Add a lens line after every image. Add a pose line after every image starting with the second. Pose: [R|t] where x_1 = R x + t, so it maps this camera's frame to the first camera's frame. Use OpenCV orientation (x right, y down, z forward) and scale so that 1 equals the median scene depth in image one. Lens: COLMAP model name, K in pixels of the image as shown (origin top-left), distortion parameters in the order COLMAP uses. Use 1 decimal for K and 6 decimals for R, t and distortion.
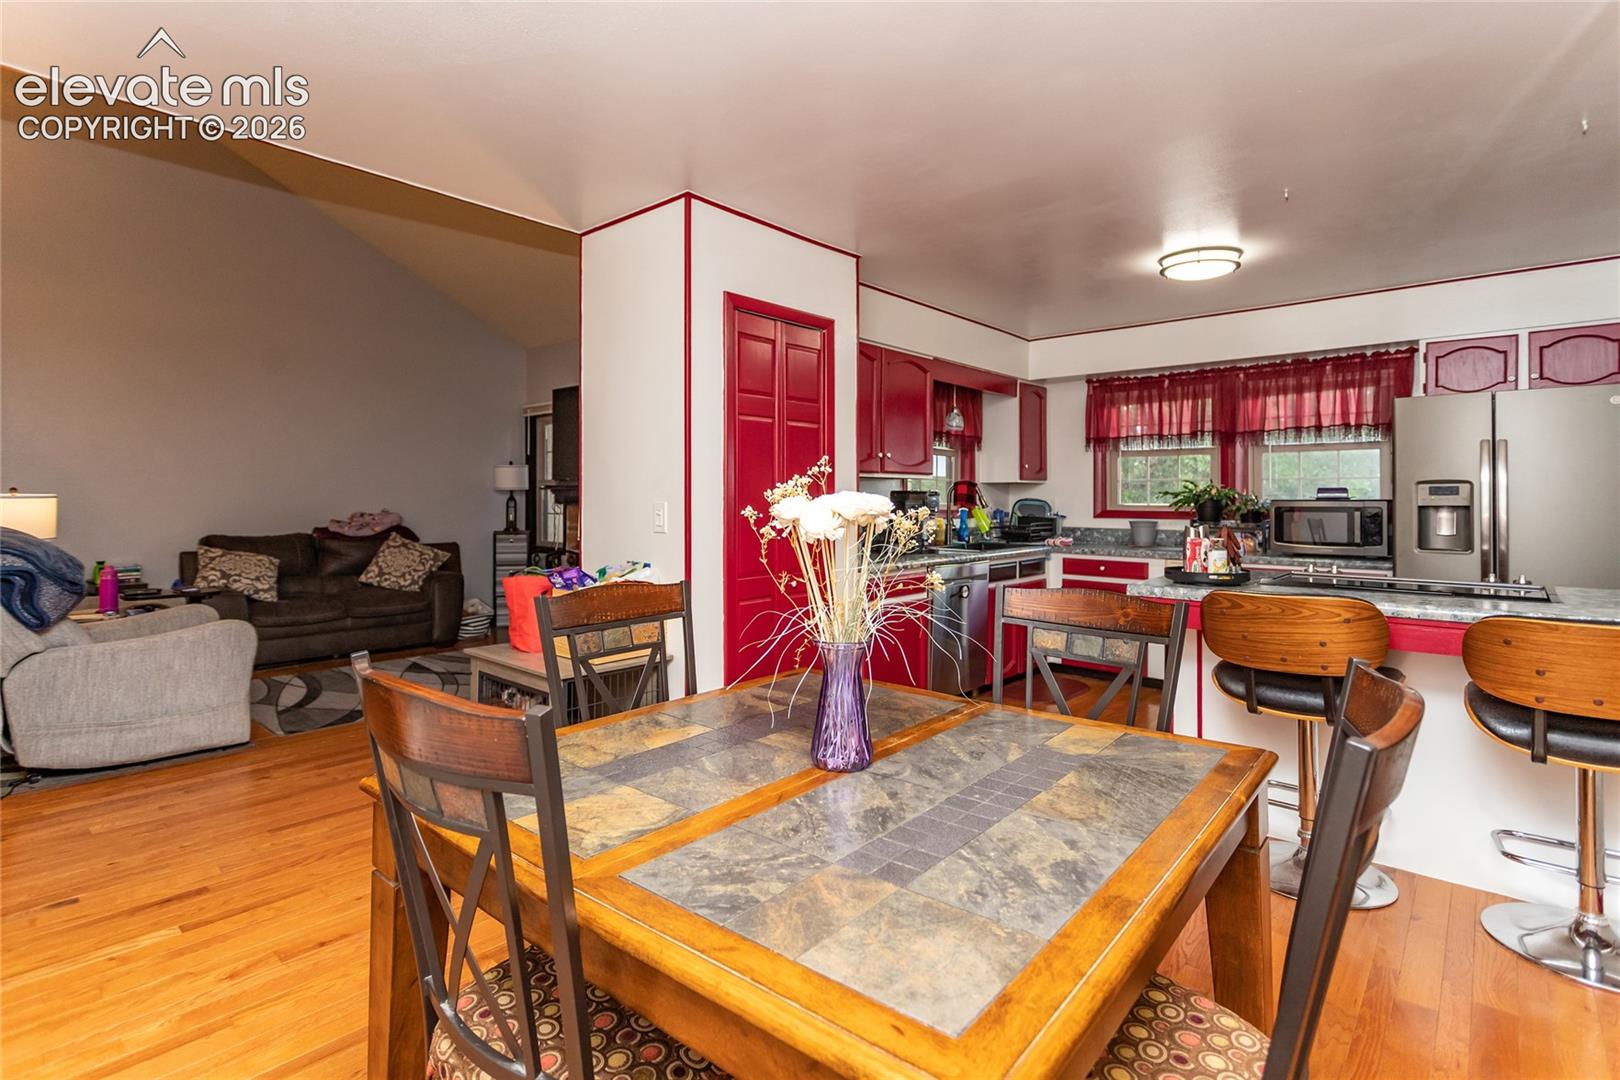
lens RADIAL K [[768.8, 0, 806.0], [0, 768.8, 493.8], [0, 0, 1]] dist [0.002335, -0.000159]
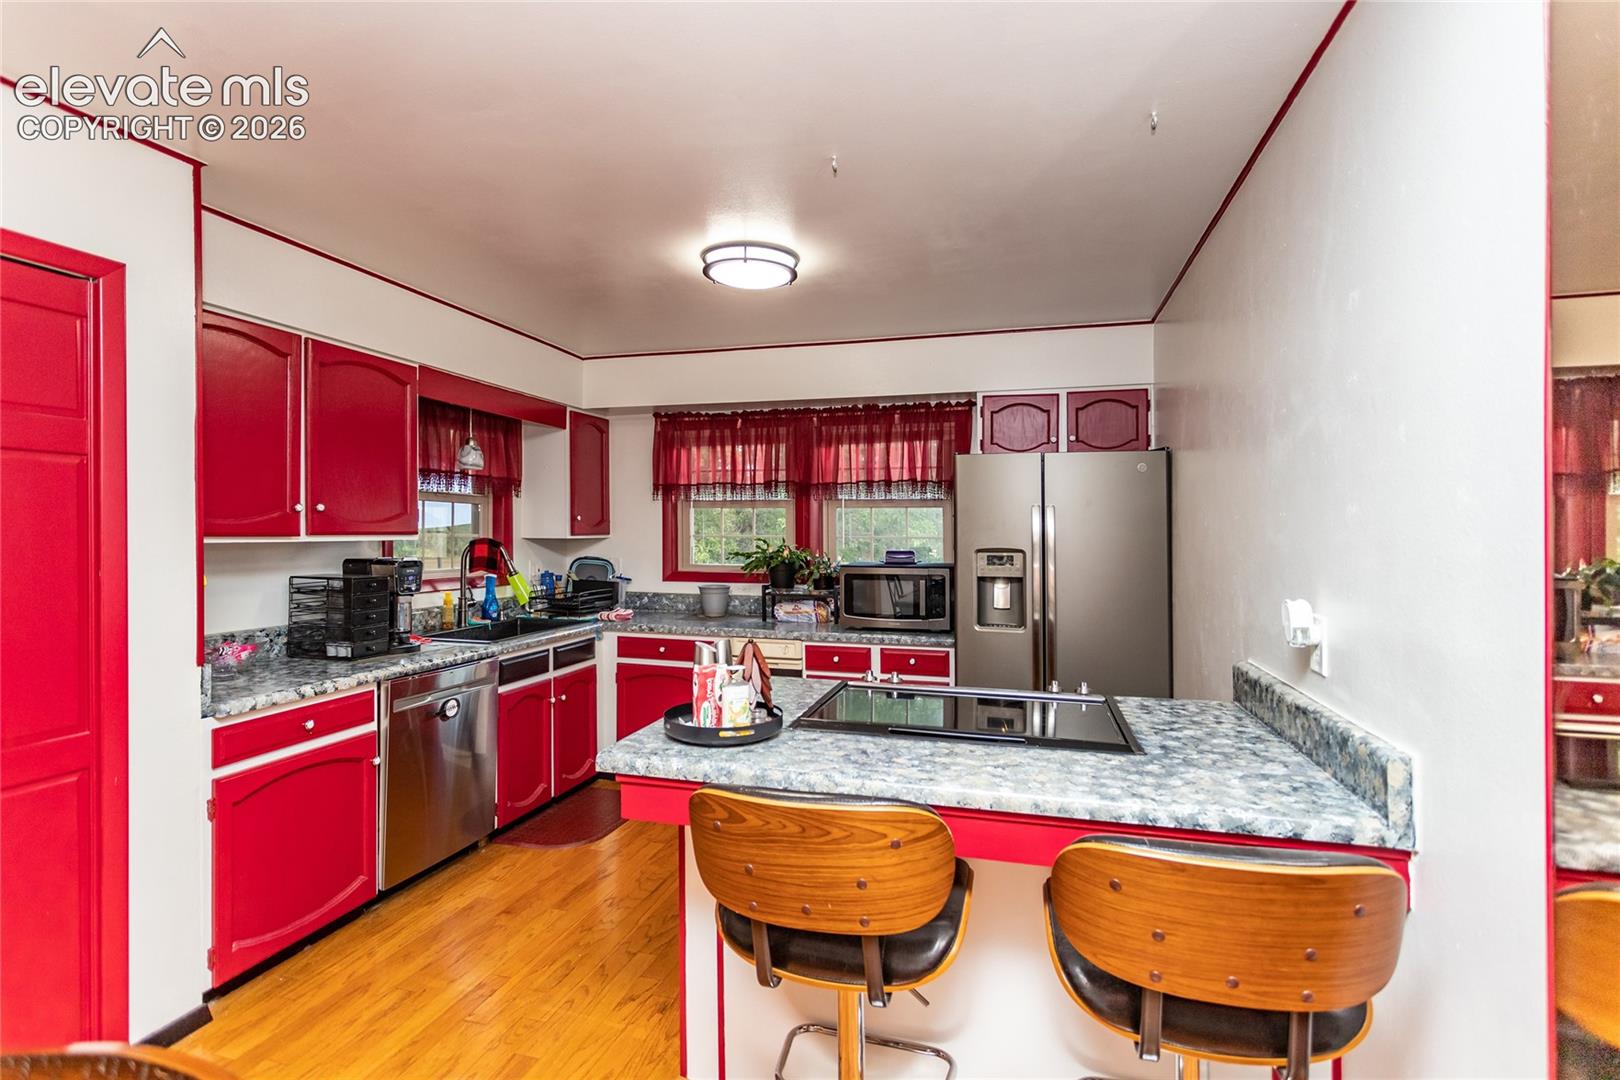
lens RADIAL K [[802.1, 0, 826.5], [0, 802.1, 525.6], [0, 0, 1]] dist [0.004353, 0.000658]
pose [[0.879794, 0.001322, 0.475354, 0.150066], [0.001525, 0.999983, -0.005603, -0.028864], [-0.475354, 0.005654, 0.879777, 0.199540]]
